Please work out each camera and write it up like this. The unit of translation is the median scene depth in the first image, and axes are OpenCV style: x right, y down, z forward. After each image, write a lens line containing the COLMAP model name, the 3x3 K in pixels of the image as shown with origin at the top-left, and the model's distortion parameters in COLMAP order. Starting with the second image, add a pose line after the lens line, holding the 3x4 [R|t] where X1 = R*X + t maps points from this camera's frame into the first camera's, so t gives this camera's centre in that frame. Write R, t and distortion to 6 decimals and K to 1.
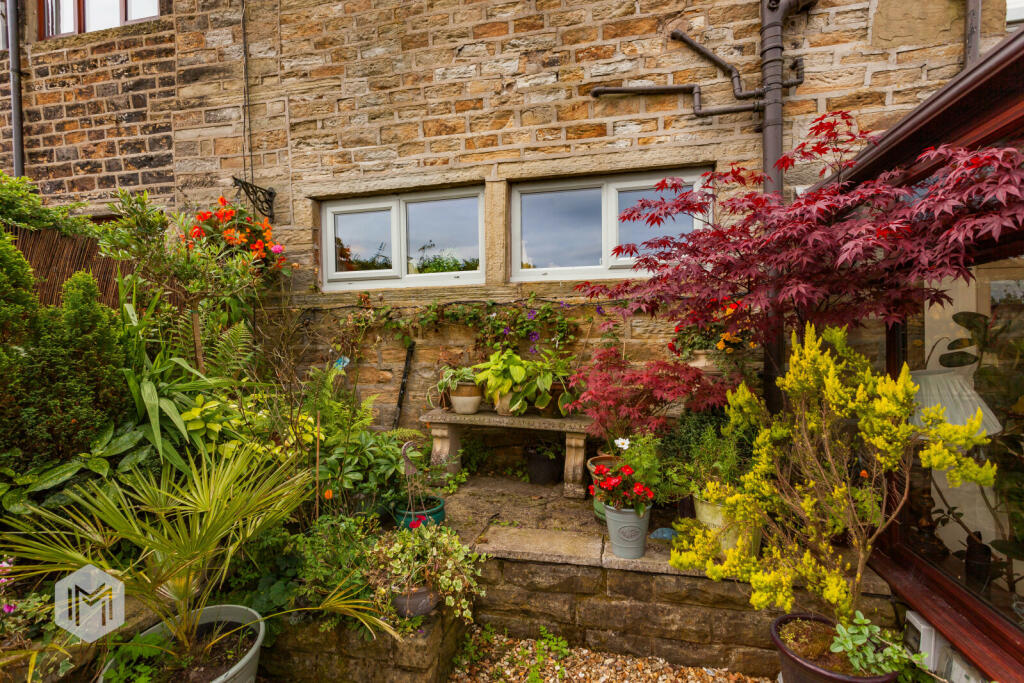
lens RADIAL K [[482.4, 0, 510.6], [0, 482.4, 341.4], [0, 0, 1]] dist [0.008506, 0.000361]
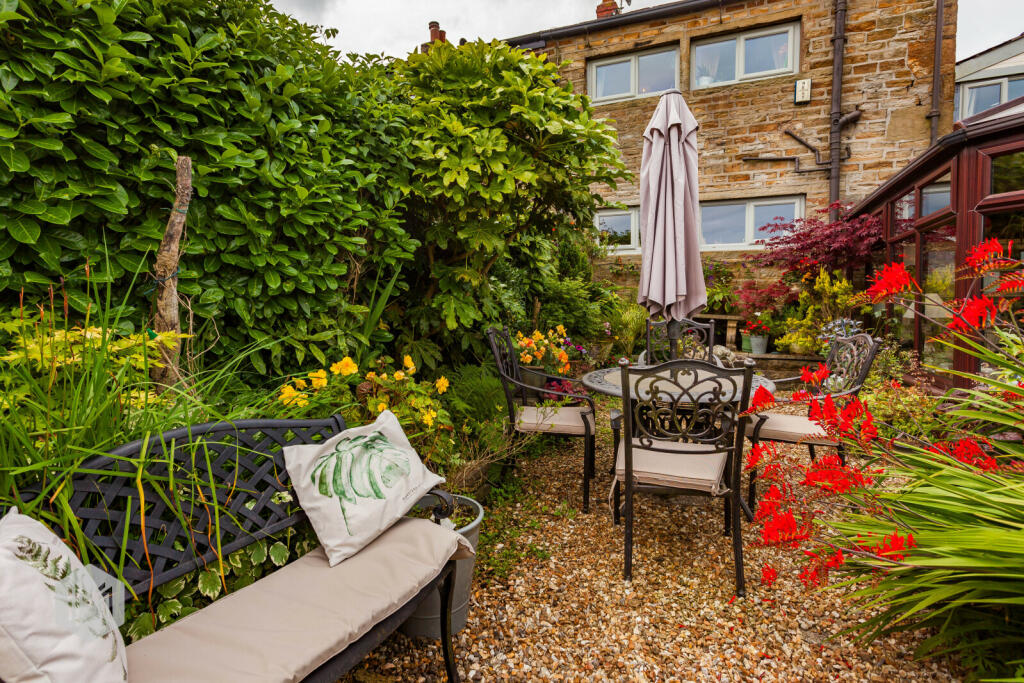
lens RADIAL K [[524.6, 0, 508.5], [0, 524.6, 316.7], [0, 0, 1]] dist [0.011633, 0.000116]
pose [[0.983843, 0.017432, -0.178184, -0.386351], [-0.012713, 0.999538, 0.027590, 0.102720], [0.178582, -0.024879, 0.983610, -1.346484]]
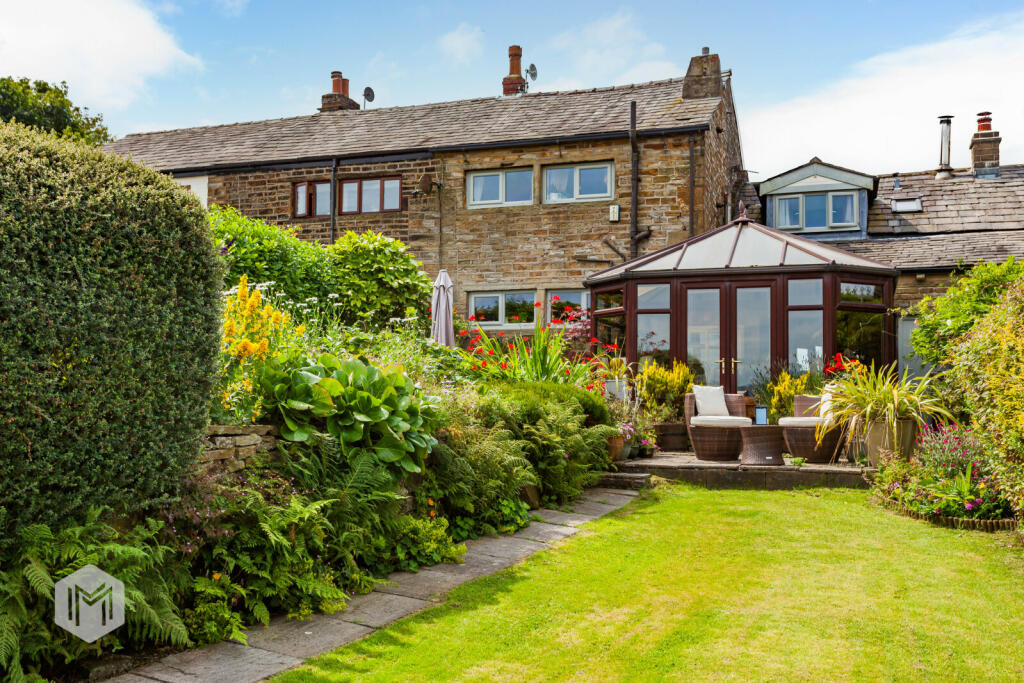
lens RADIAL K [[985.7, 0, 509.6], [0, 985.7, 343.8], [0, 0, 1]] dist [-0.015797, 0.000000]
pose [[0.992490, 0.017654, -0.121042, 0.454697], [-0.024923, 0.997958, -0.058808, 0.280349], [0.119757, 0.061383, 0.990904, -4.307418]]
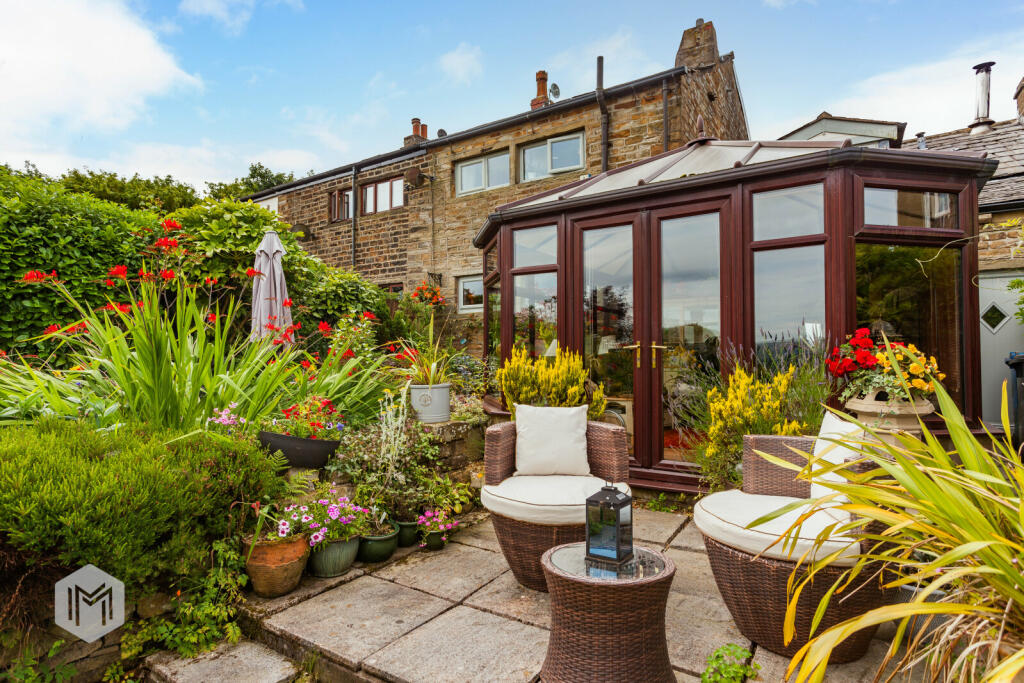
lens RADIAL K [[544.0, 0, 507.8], [0, 544.0, 341.6], [0, 0, 1]] dist [-0.003800, 0.000618]
pose [[0.934897, 0.002465, -0.354911, 0.965741], [-0.013069, 0.999537, -0.027484, 0.132392], [0.354679, 0.030333, 0.934496, -1.743344]]
